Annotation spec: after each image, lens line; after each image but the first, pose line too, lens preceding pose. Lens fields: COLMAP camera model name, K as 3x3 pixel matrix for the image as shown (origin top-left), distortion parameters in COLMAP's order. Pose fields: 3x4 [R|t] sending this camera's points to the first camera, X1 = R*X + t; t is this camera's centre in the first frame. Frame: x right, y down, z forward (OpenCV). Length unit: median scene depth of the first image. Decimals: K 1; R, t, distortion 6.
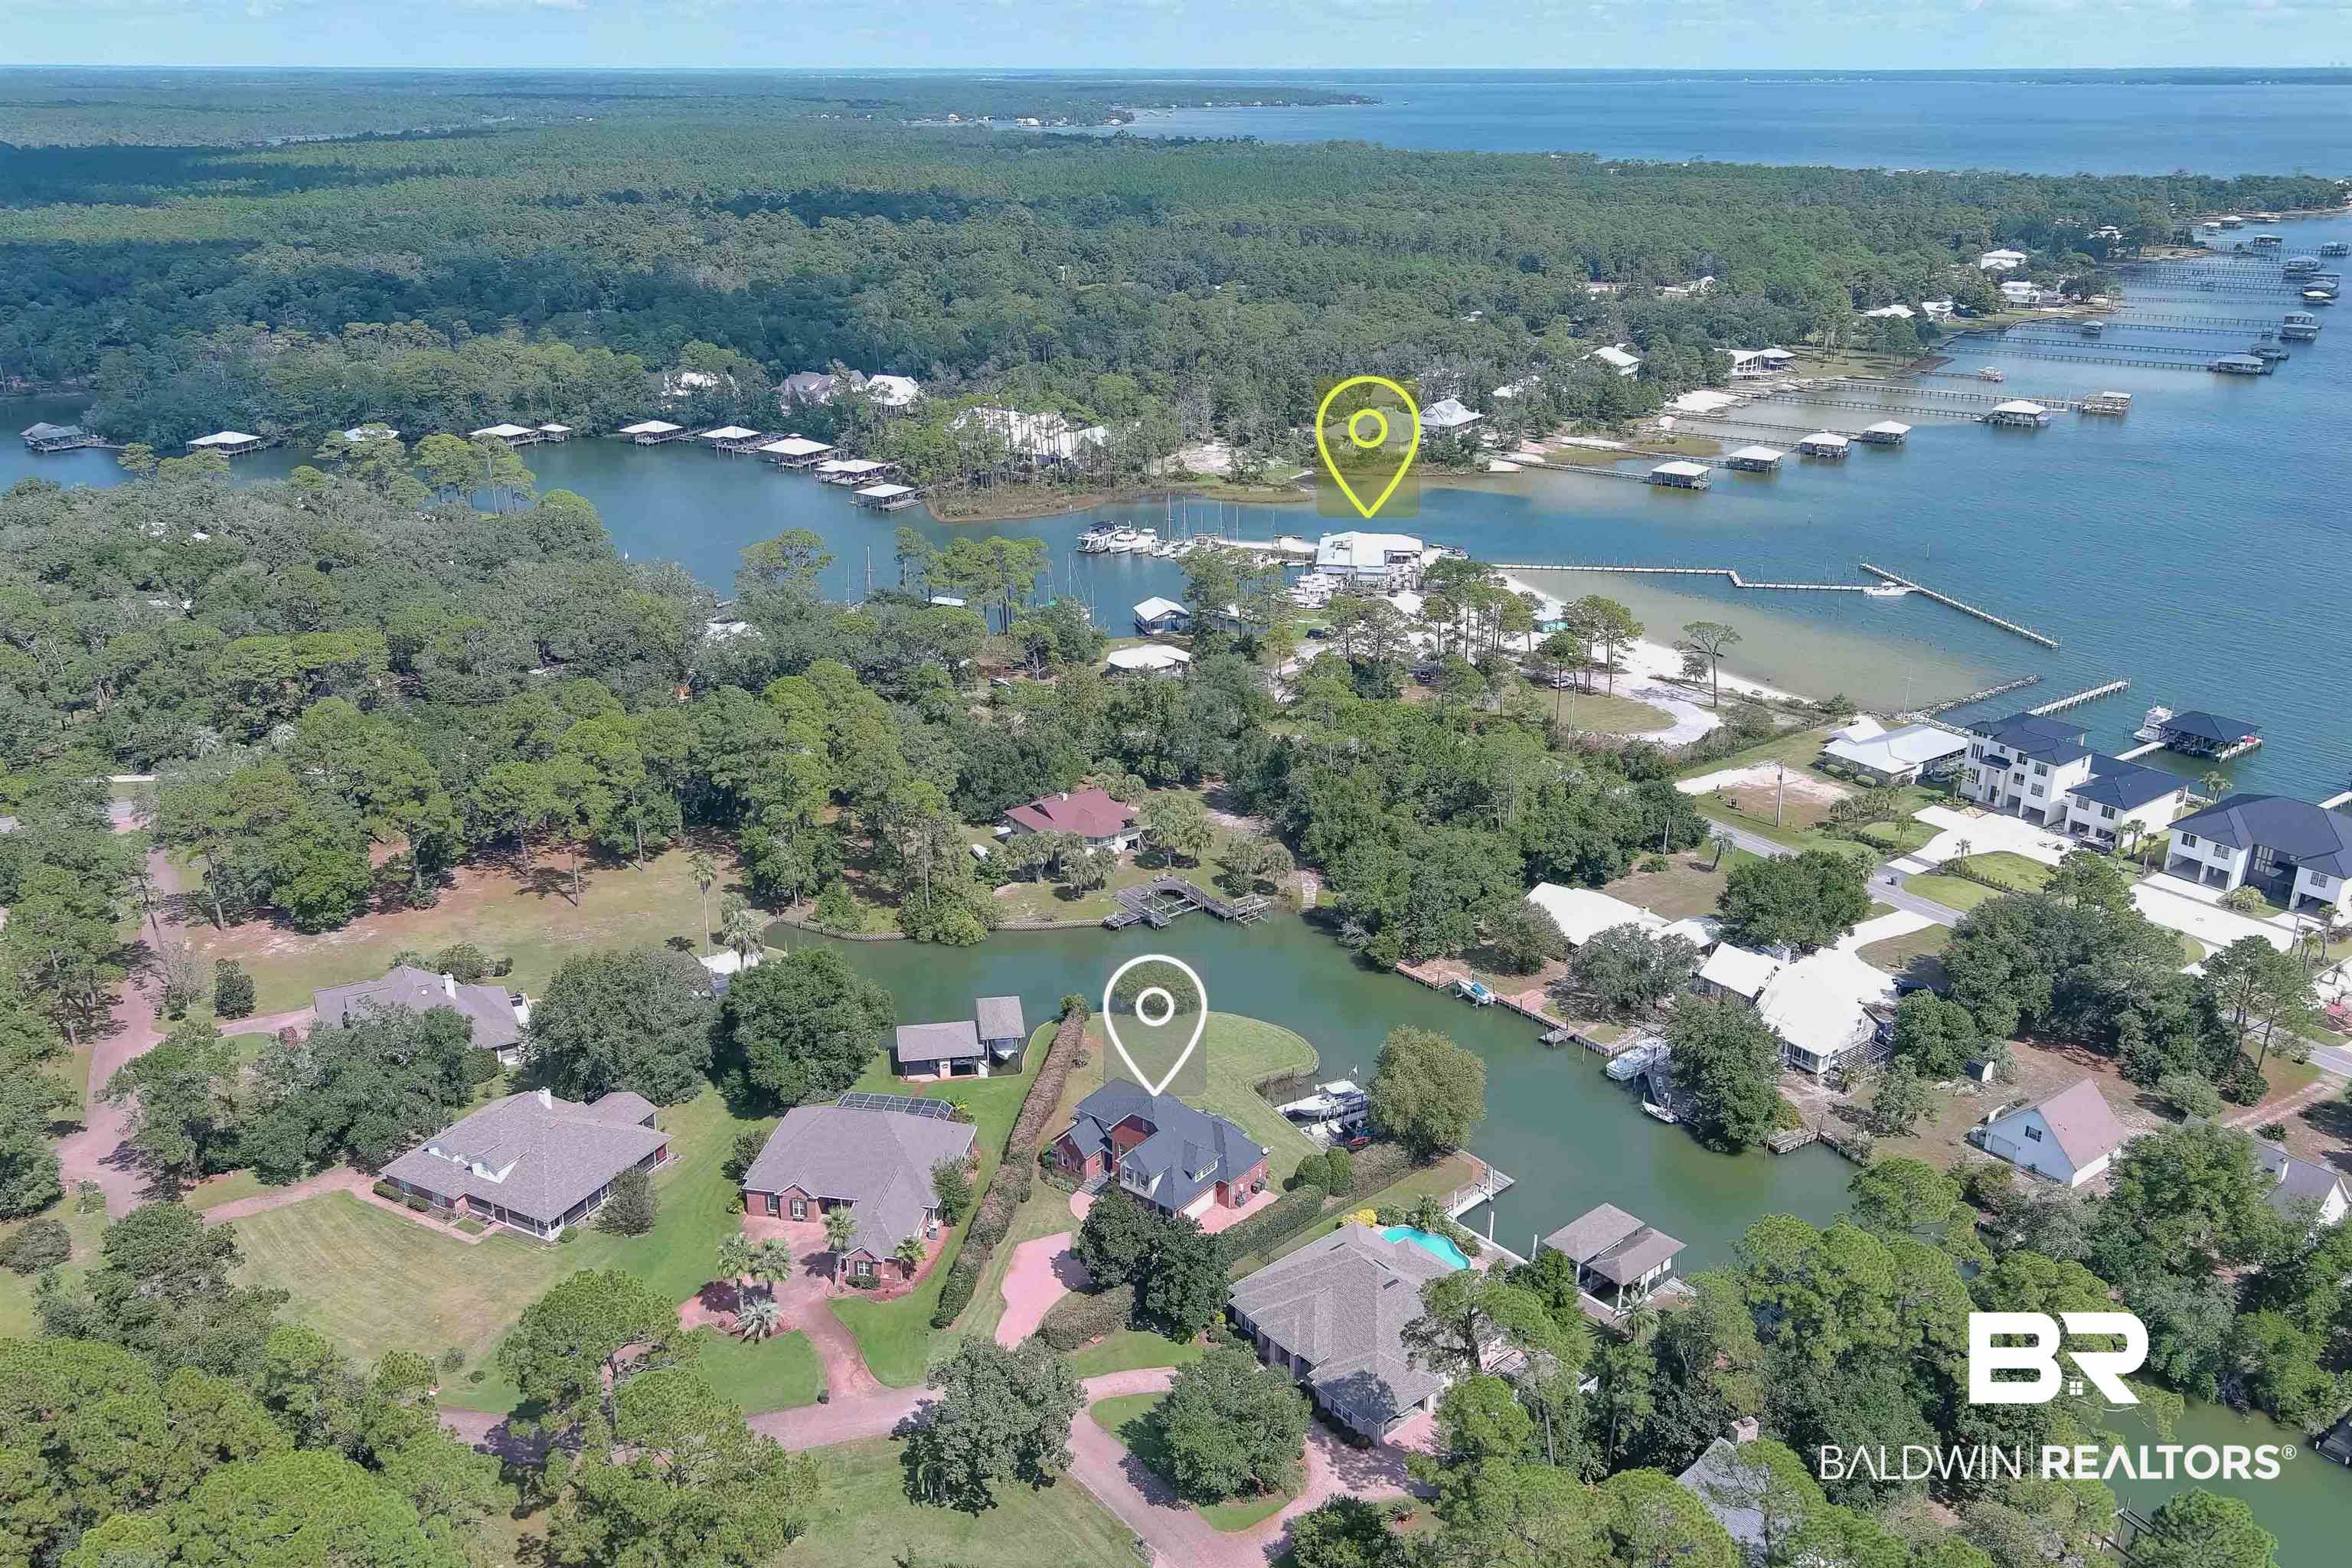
lens RADIAL K [[1905.9, 0, 1176.0], [0, 1905.9, 784.0], [0, 0, 1]] dist [0.002372, -0.002565]
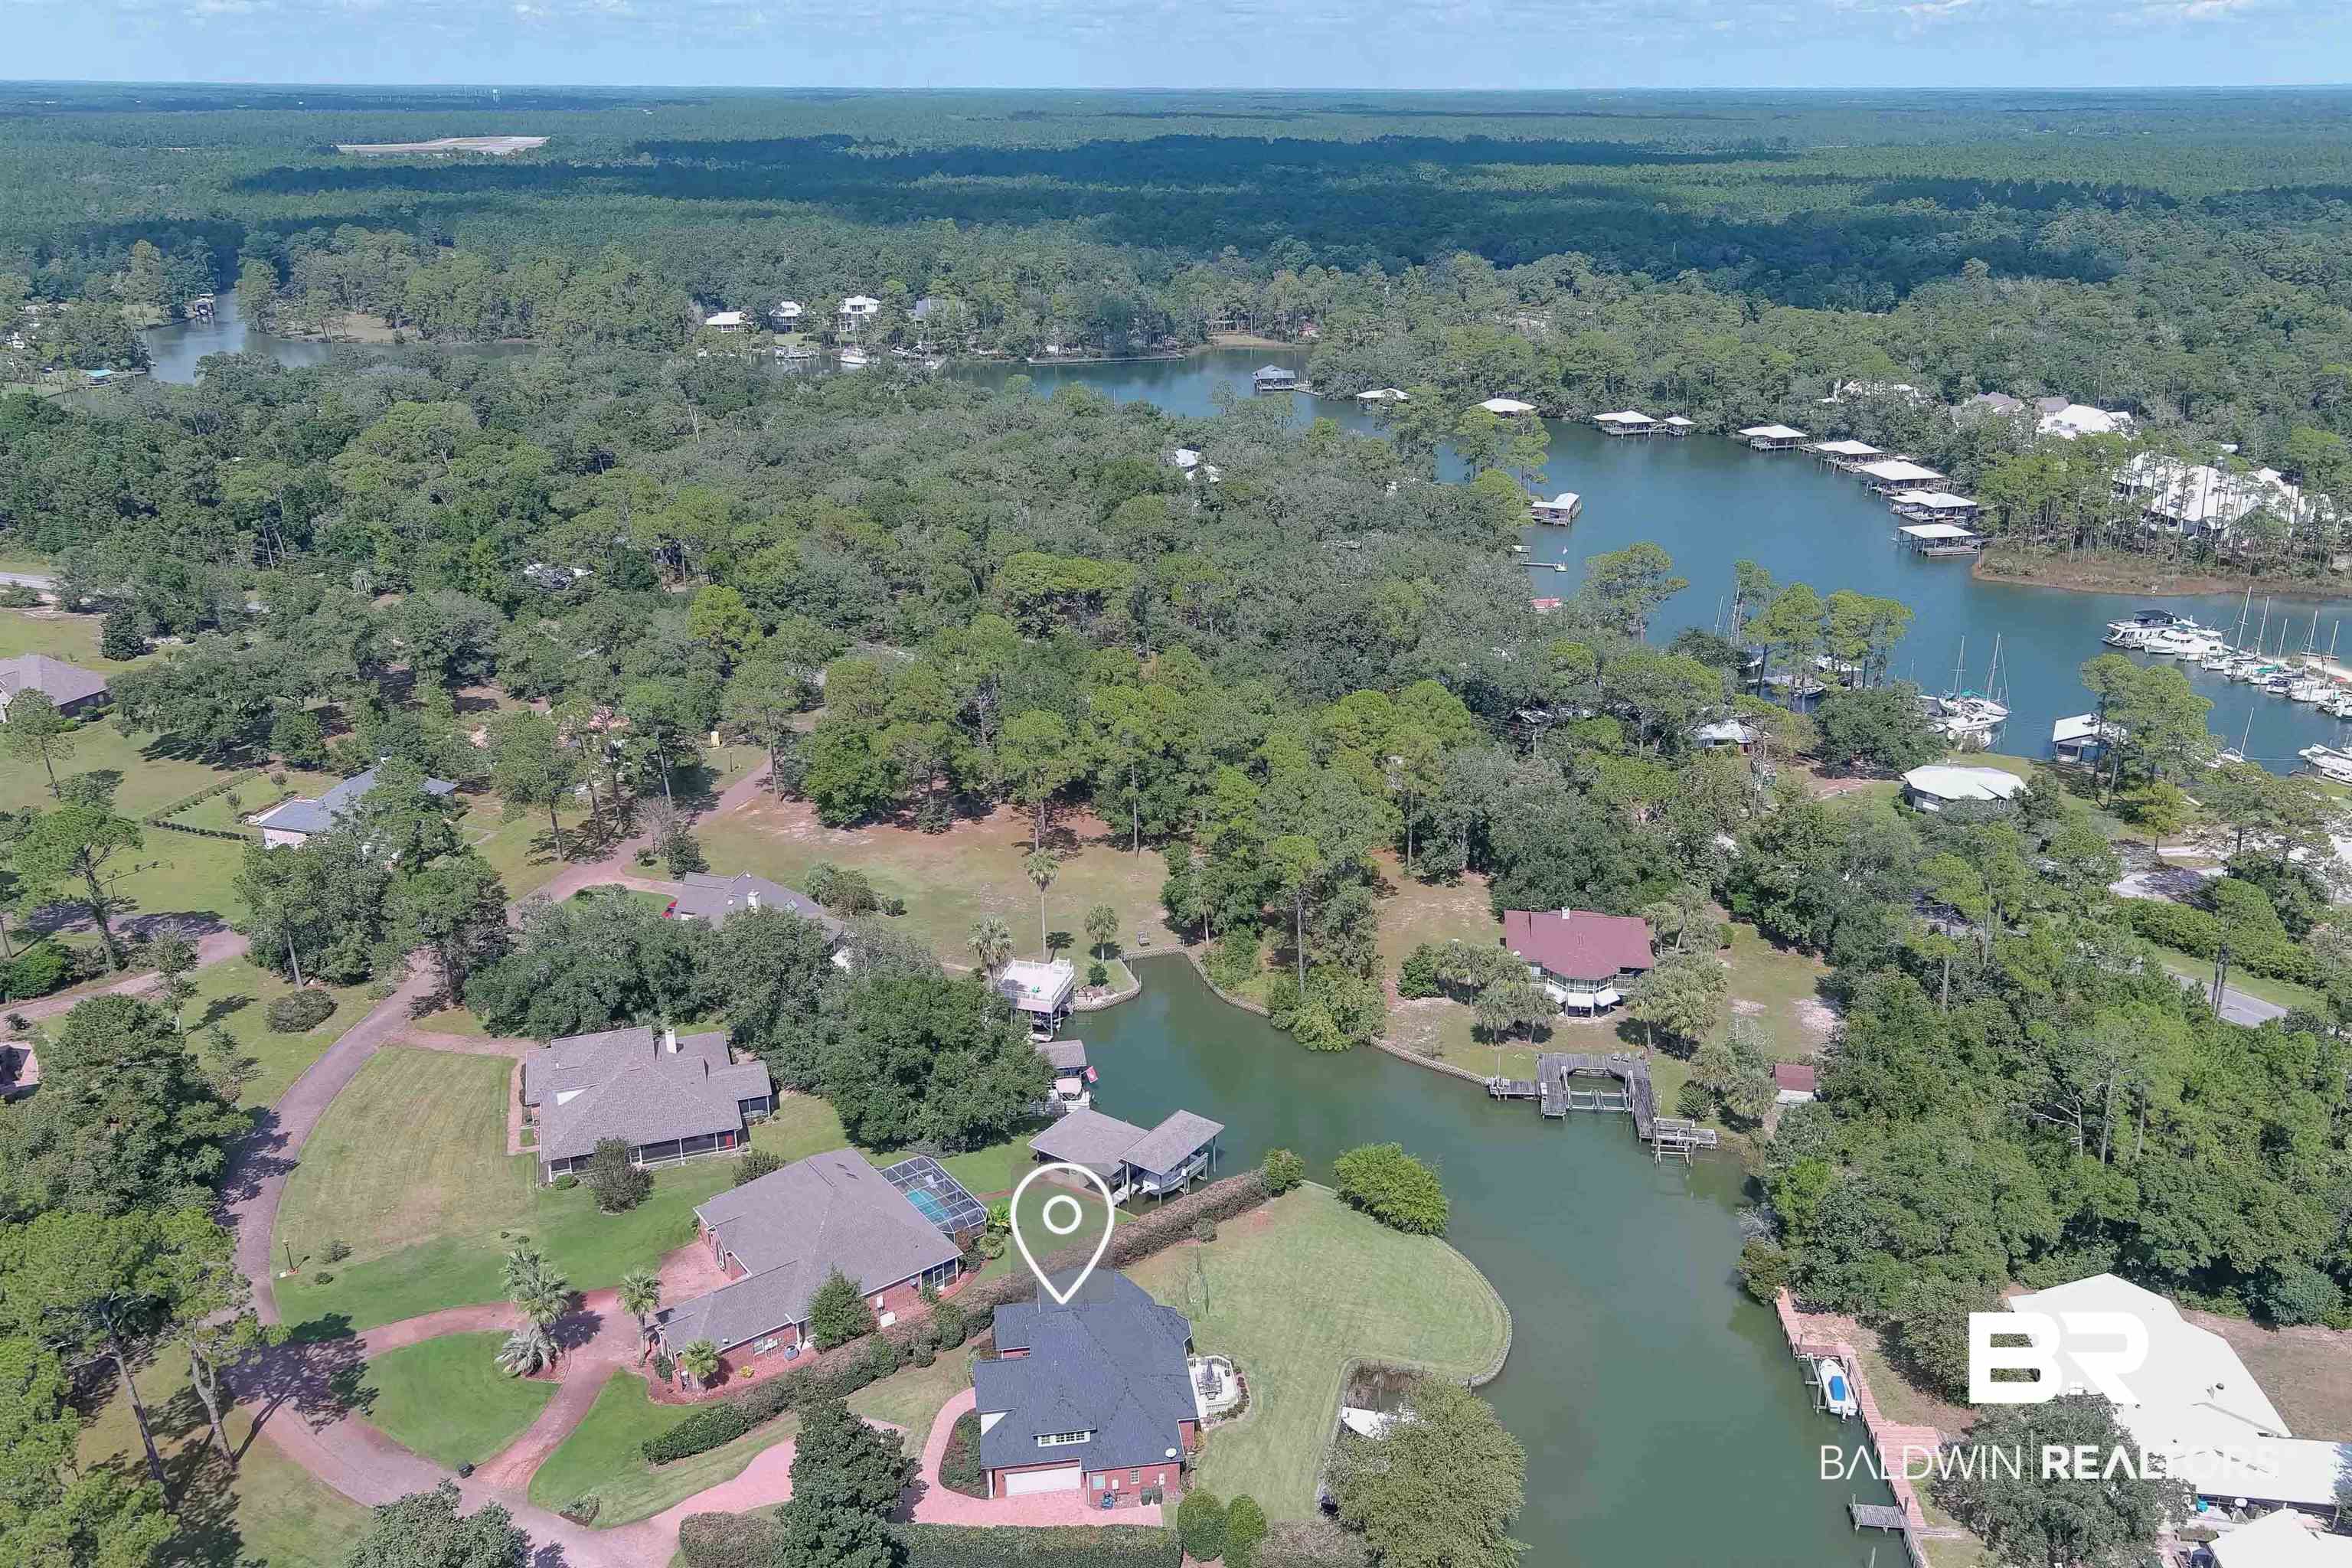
lens RADIAL K [[1905.9, 0, 1176.0], [0, 1905.9, 784.0], [0, 0, 1]] dist [0.002372, -0.002565]
pose [[0.720523, 0.234728, -0.652495, 0.179770], [-0.241000, 0.967074, 0.081768, -0.039093], [0.650204, 0.098335, 0.753369, 0.189325]]
